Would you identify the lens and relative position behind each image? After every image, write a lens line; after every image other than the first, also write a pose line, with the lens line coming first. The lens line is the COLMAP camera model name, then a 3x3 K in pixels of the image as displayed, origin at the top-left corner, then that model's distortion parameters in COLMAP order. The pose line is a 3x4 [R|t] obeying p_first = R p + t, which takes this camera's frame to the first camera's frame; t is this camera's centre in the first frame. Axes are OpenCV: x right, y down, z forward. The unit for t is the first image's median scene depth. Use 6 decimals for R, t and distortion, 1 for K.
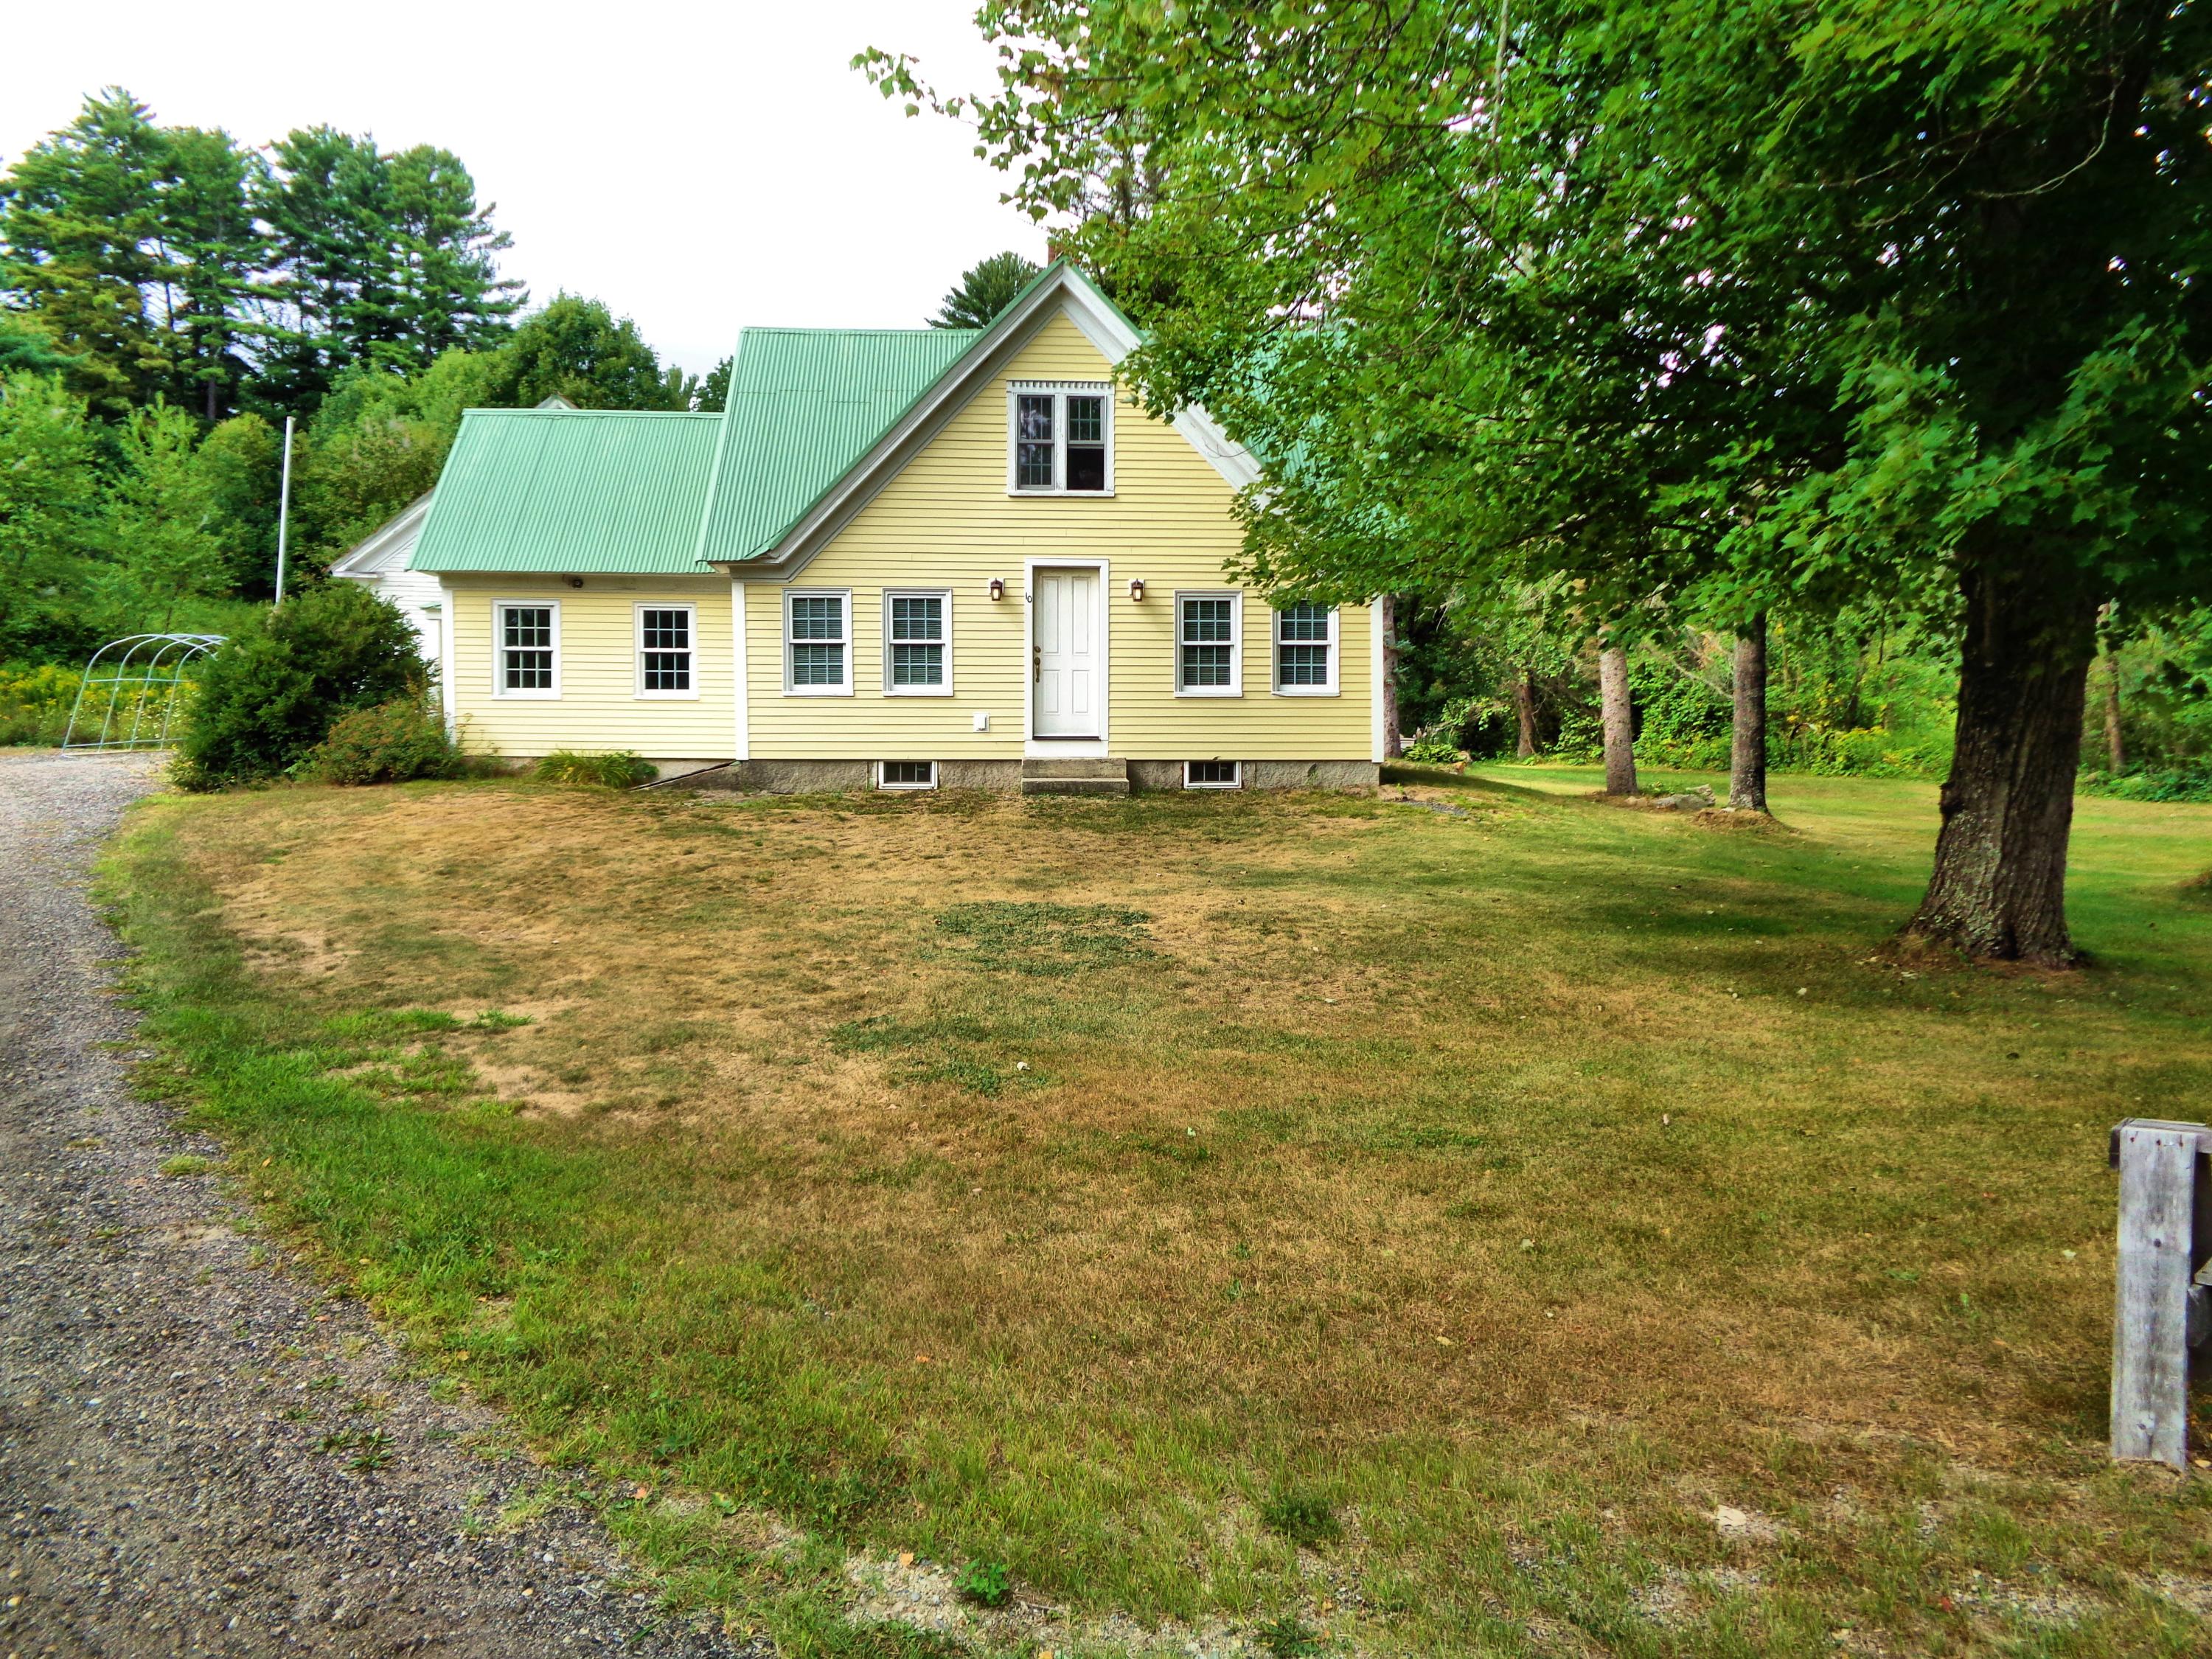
lens RADIAL K [[1665.7, 0, 1112.3], [0, 1665.7, 823.1], [0, 0, 1]] dist [0.011246, 0.007680]
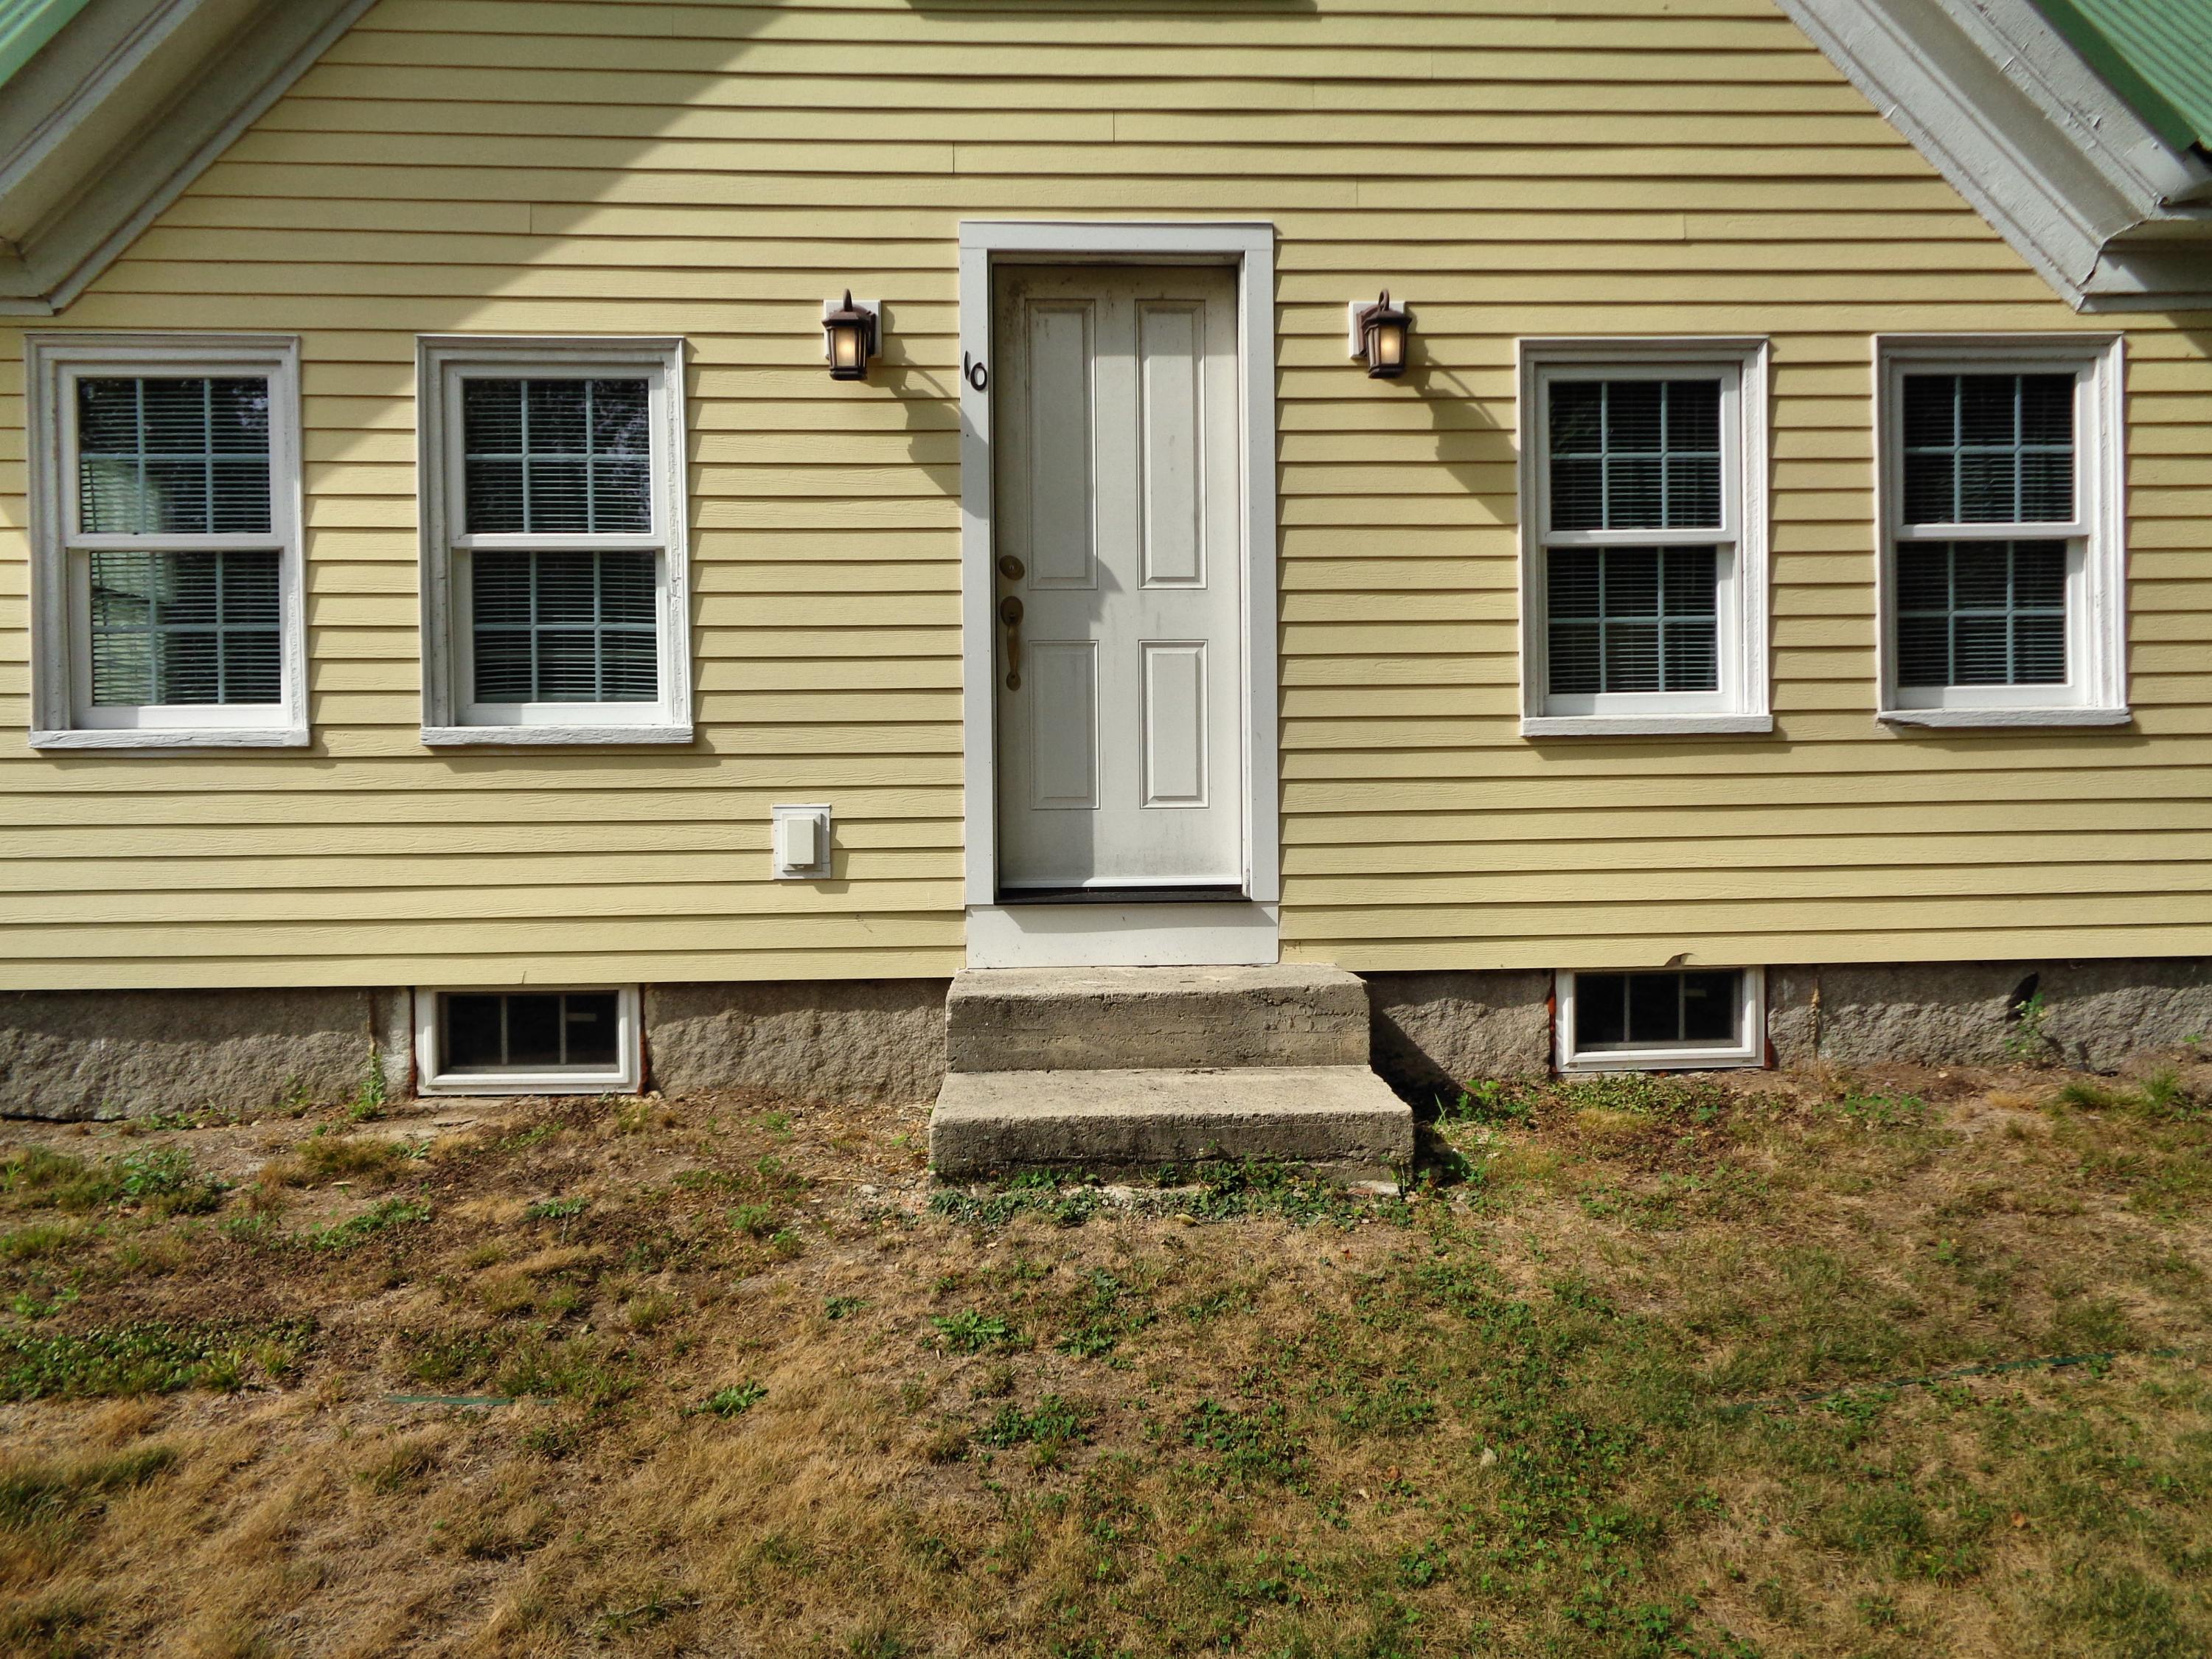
lens RADIAL K [[1665.7, 0, 1102.8], [0, 1665.7, 830.4], [0, 0, 1]] dist [0.011246, 0.007680]
pose [[0.999729, -0.011471, -0.020278, -0.025406], [0.010948, 0.999609, -0.025710, -0.054973], [0.020565, 0.025481, 0.999464, 0.735480]]
